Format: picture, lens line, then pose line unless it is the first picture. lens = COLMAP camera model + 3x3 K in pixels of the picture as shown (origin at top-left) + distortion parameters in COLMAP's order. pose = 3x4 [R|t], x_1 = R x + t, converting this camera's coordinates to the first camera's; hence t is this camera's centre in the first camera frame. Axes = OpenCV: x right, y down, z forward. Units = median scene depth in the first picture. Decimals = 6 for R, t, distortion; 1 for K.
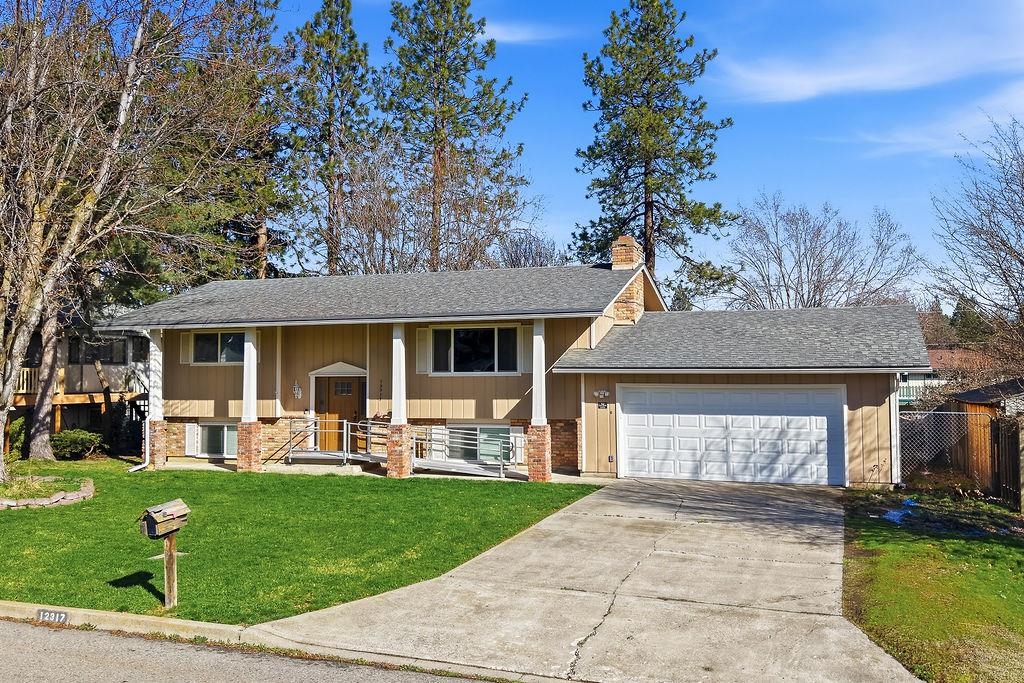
lens RADIAL K [[992.7, 0, 512.0], [0, 992.7, 341.5], [0, 0, 1]] dist [0.026797, -0.014122]
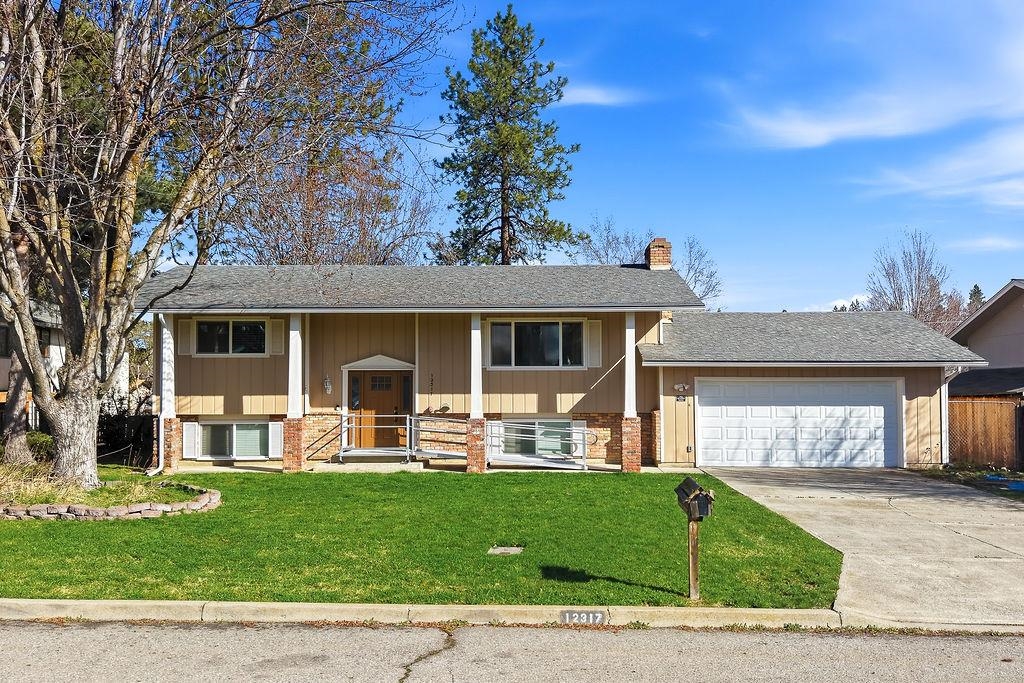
lens RADIAL K [[929.1, 0, 525.5], [0, 929.1, 388.8], [0, 0, 1]] dist [0.011446, -0.003250]
pose [[0.939466, 0.004339, 0.342615, -0.372541], [-0.014825, 0.999498, 0.027991, 0.028208], [-0.342322, -0.031376, 0.939059, 0.133575]]
